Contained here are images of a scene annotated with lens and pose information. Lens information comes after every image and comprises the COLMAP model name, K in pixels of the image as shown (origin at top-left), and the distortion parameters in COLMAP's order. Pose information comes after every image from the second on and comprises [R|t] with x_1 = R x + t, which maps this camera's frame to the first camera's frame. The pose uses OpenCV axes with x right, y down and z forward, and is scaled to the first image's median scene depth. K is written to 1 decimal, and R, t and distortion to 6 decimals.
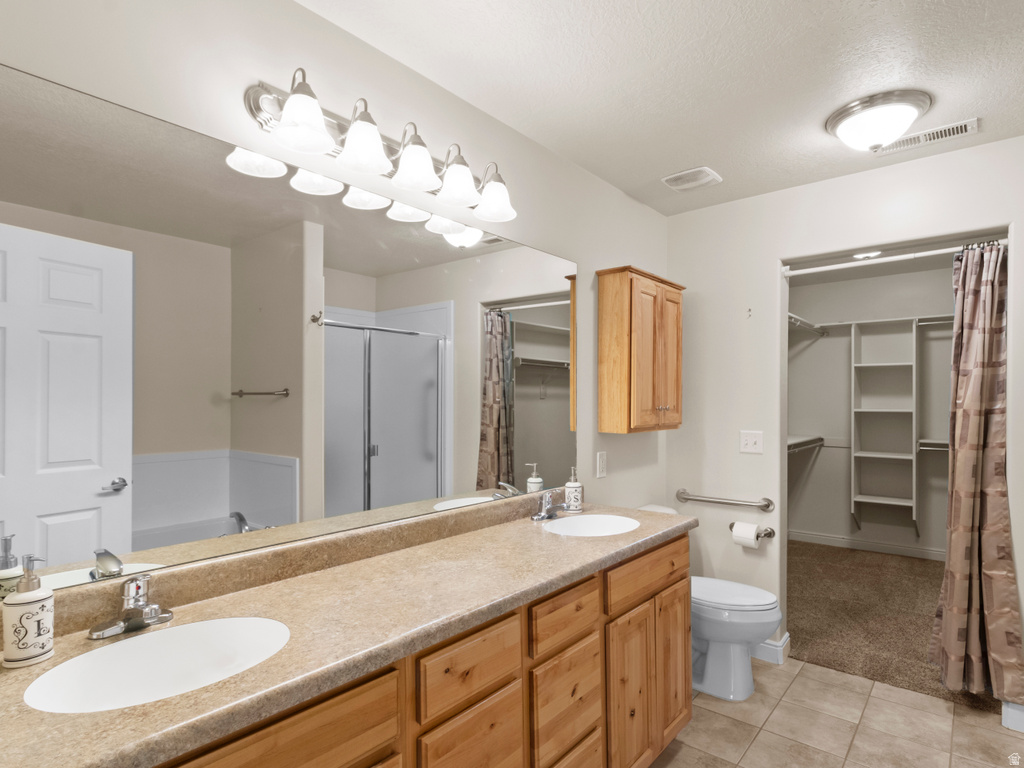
lens RADIAL K [[563.7, 0, 515.4], [0, 563.7, 402.0], [0, 0, 1]] dist [0.015210, 0.000230]
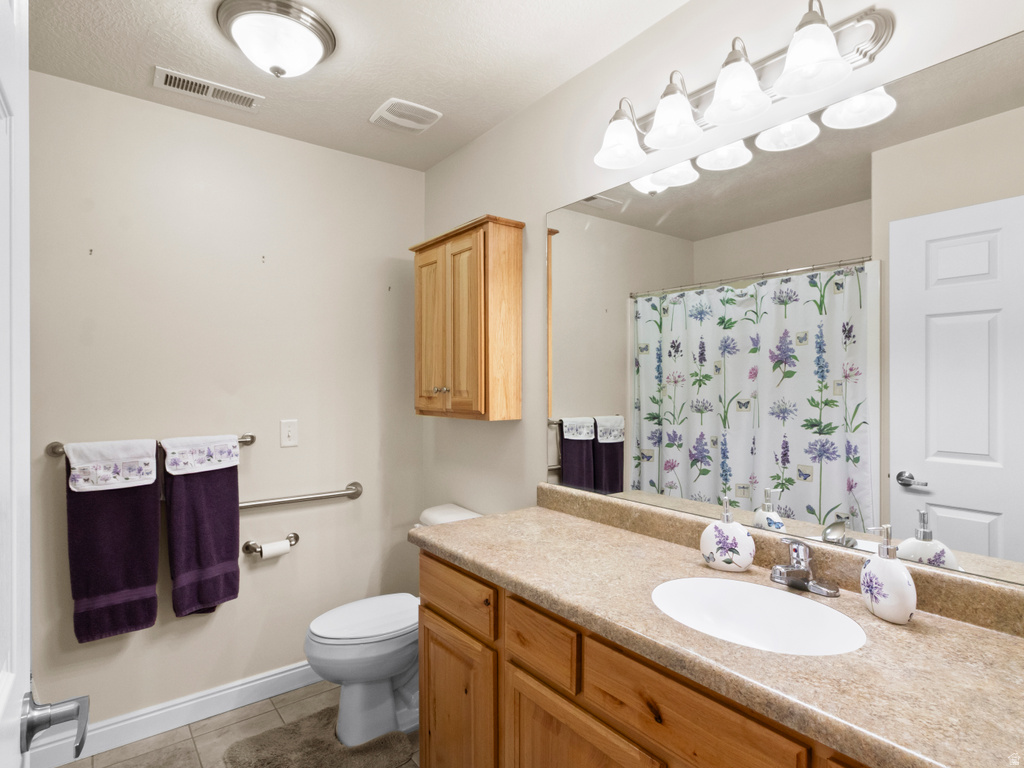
lens RADIAL K [[550.2, 0, 512.0], [0, 550.2, 384.0], [0, 0, 1]] dist [0.003692, 0.000794]
pose [[-0.228304, -0.012190, -0.973514, 0.807554], [-0.006707, 0.999918, -0.010947, 0.021035], [0.973567, 0.004030, -0.228367, 1.068476]]
